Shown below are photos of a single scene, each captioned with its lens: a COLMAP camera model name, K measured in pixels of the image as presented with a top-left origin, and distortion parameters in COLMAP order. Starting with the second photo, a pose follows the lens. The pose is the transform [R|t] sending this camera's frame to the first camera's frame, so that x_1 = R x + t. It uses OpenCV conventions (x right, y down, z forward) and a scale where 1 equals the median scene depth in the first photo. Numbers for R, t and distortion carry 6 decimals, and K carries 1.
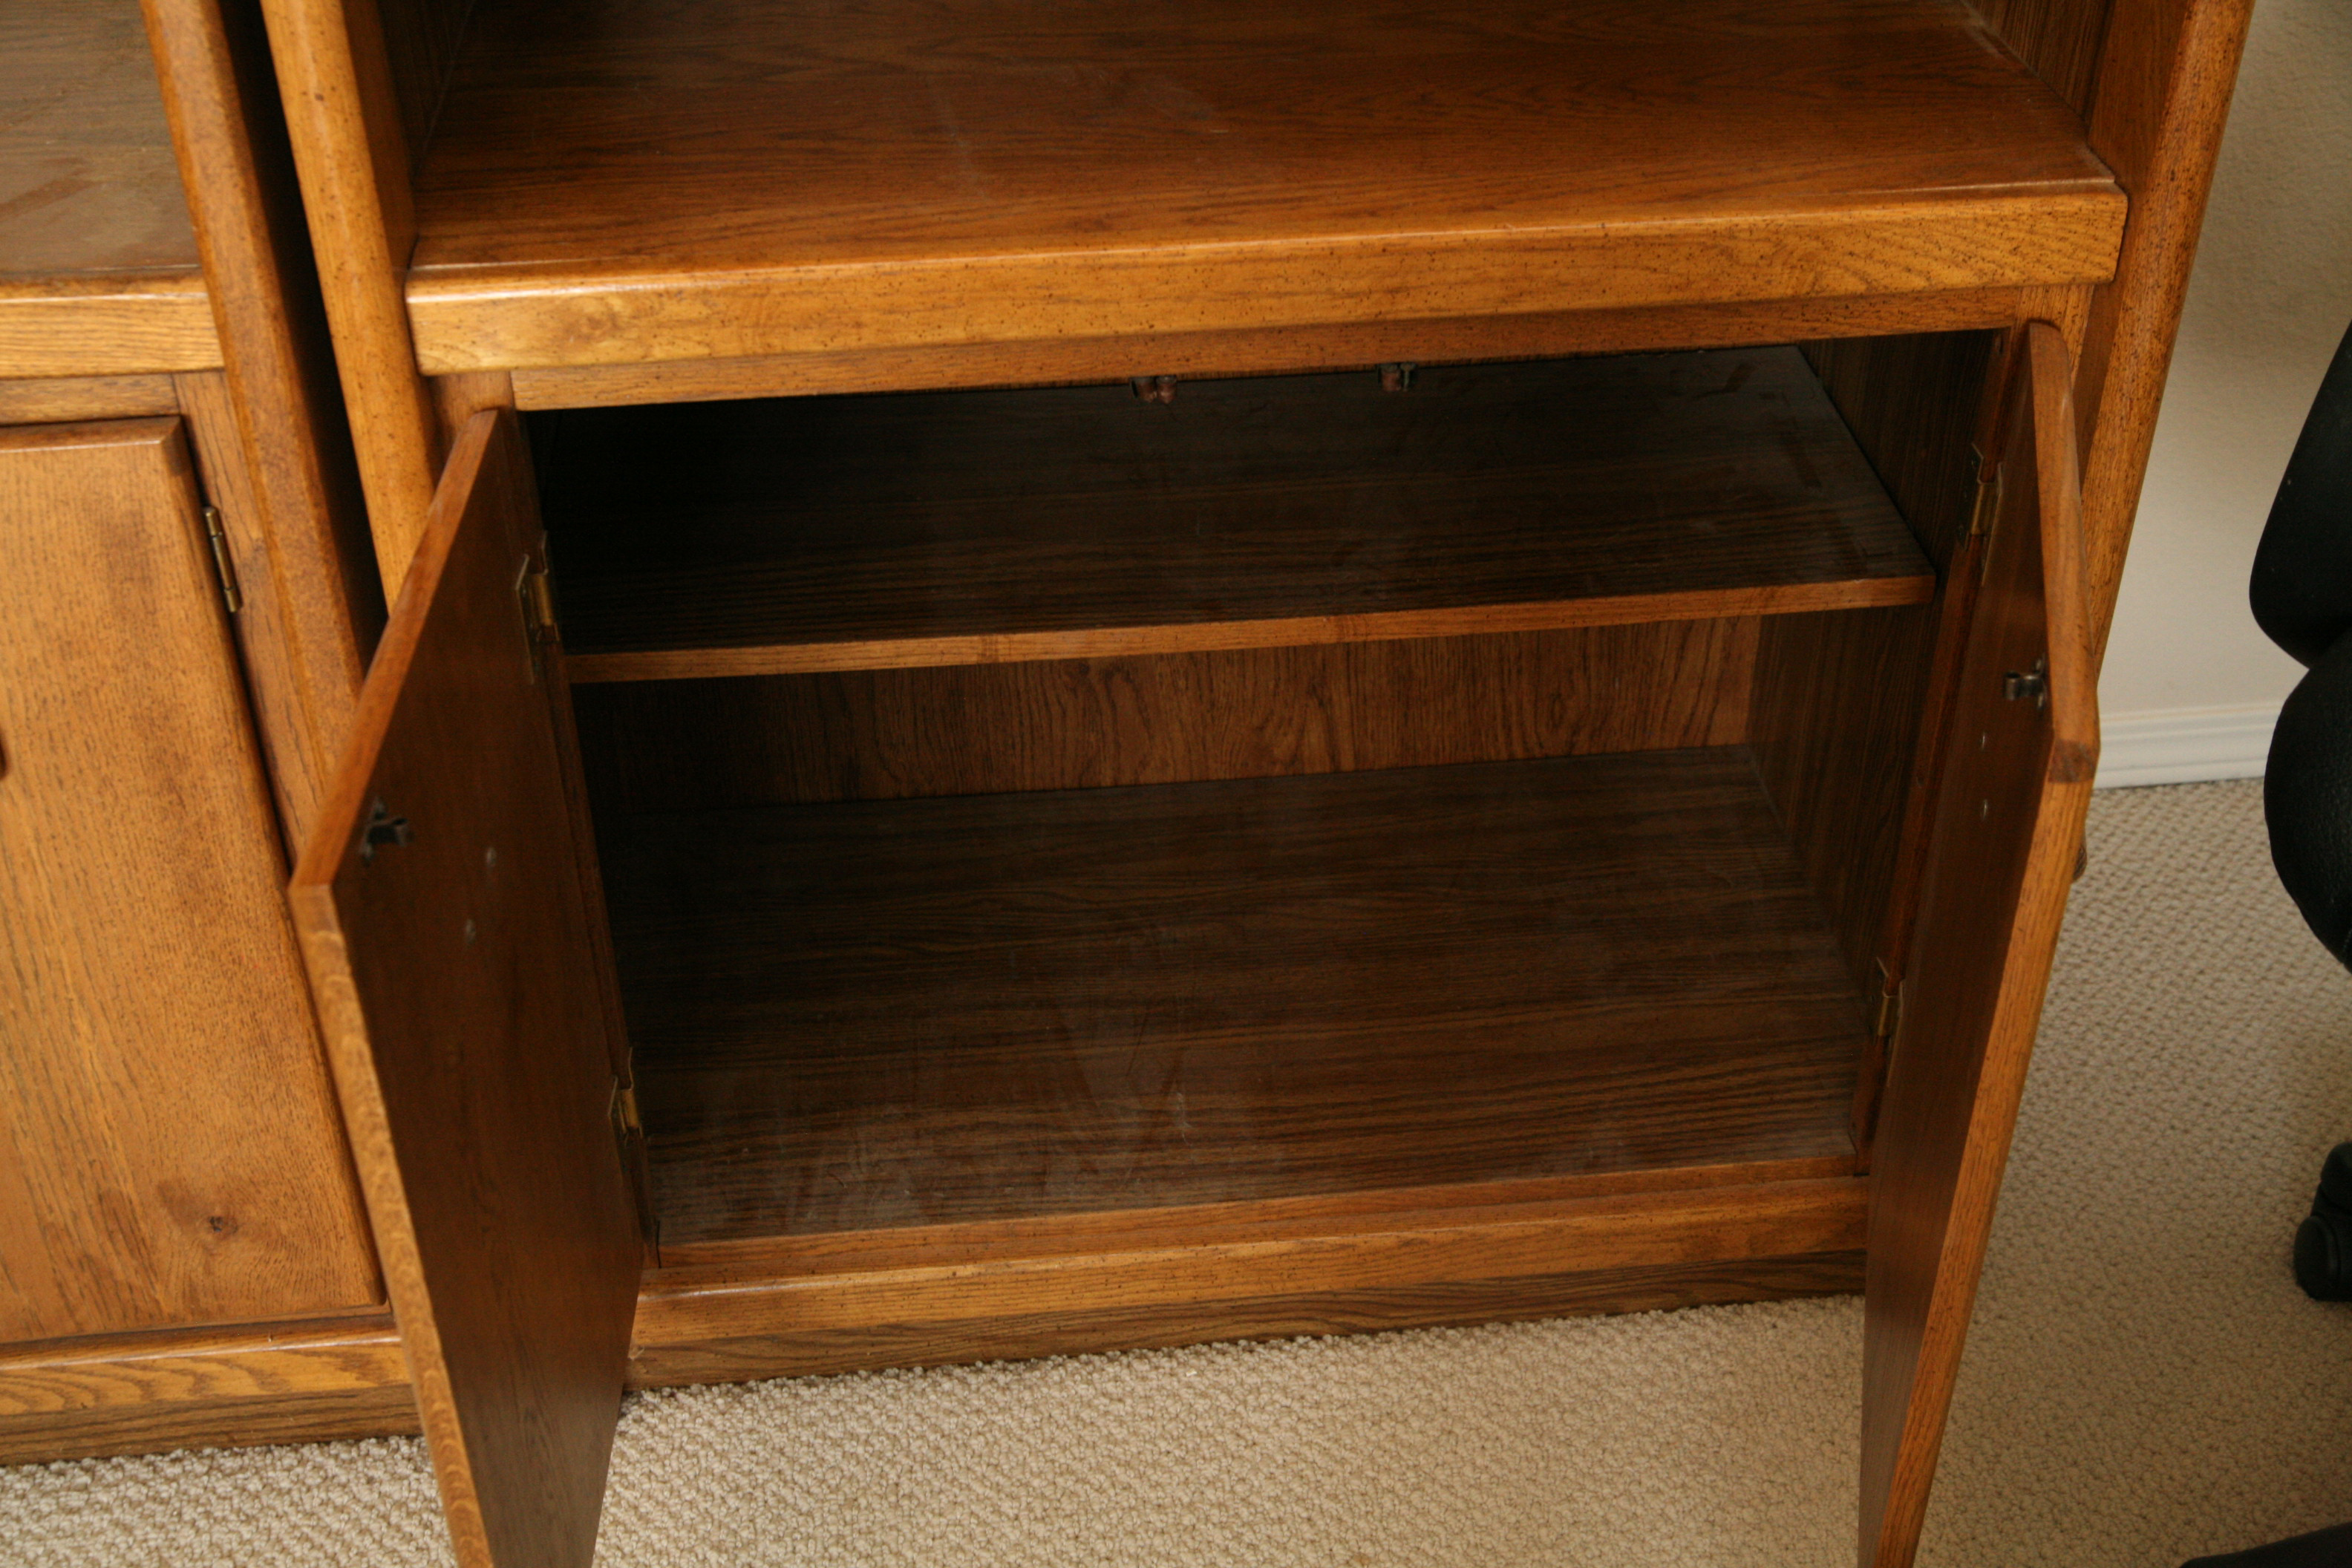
lens RADIAL K [[2715.8, 0, 1176.0], [0, 2715.8, 784.0], [0, 0, 1]] dist [0.001097, 0.012780]
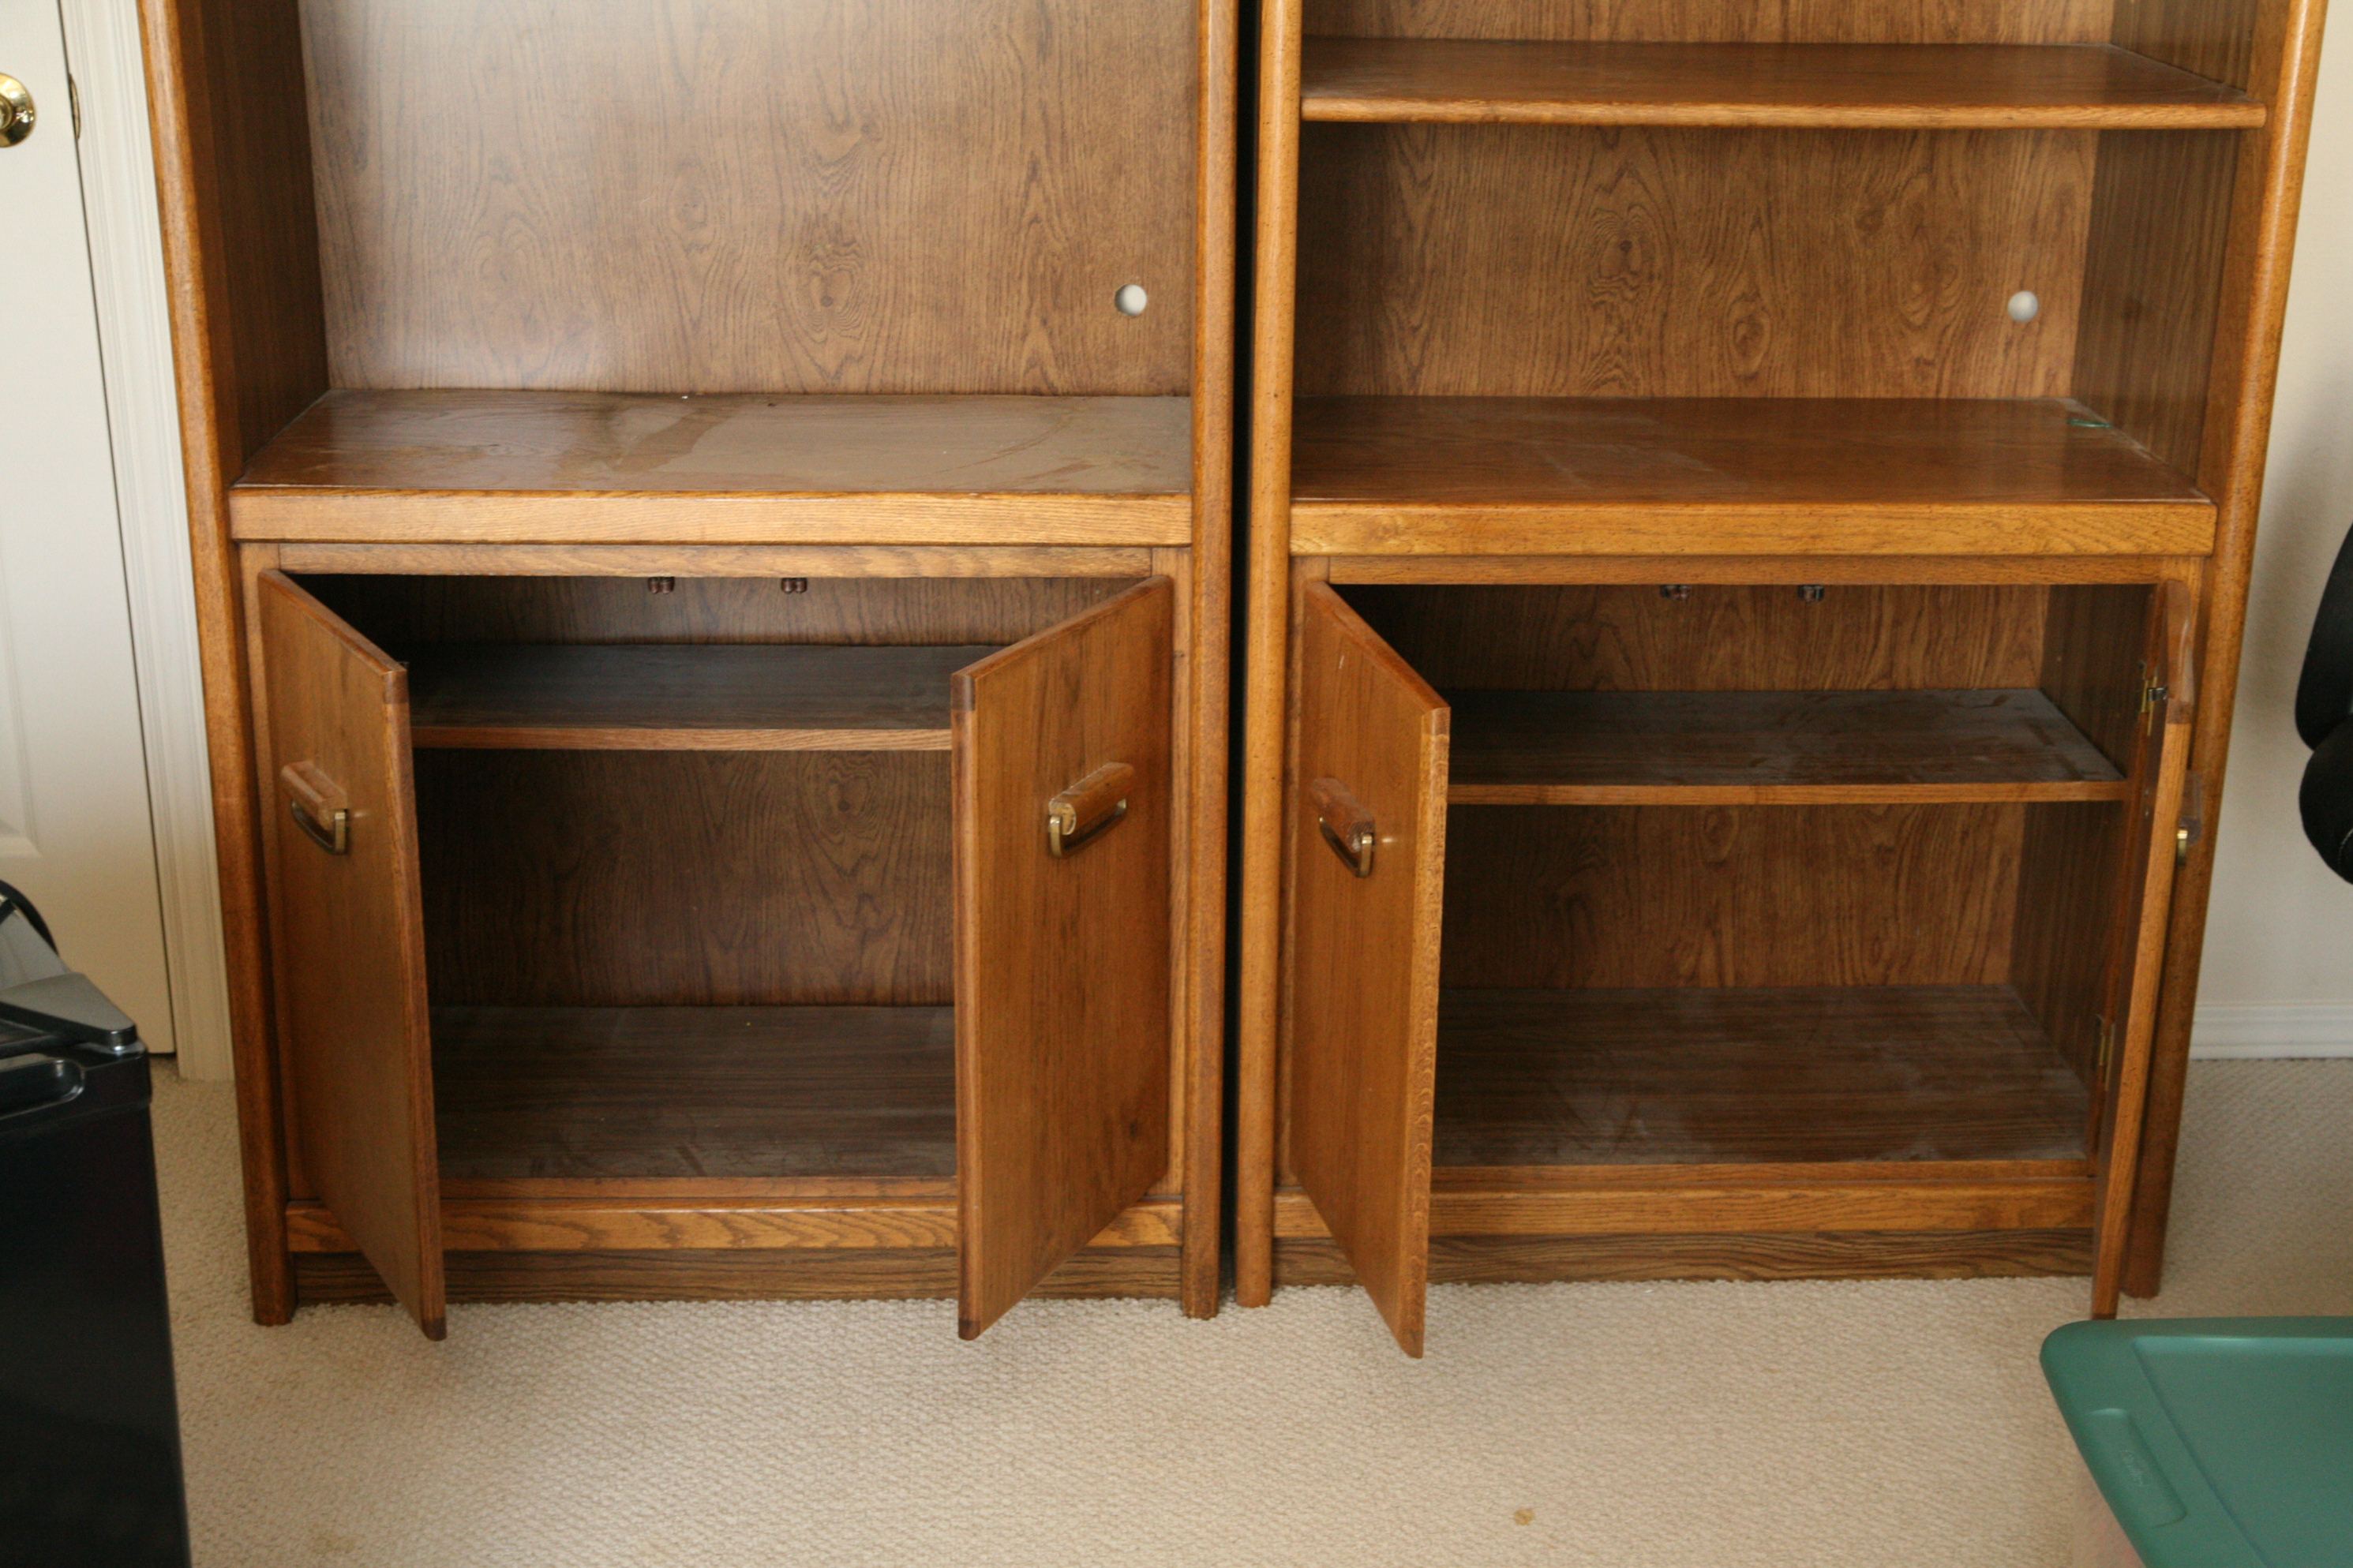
lens RADIAL K [[3384.0, 0, 1251.7], [0, 3384.0, 865.9], [0, 0, 1]] dist [0.021125, 0.221601]
pose [[0.999095, 0.041058, -0.011112, -0.216306], [-0.042525, 0.958652, -0.281384, 0.563687], [-0.000901, 0.281602, 0.959531, -0.923804]]
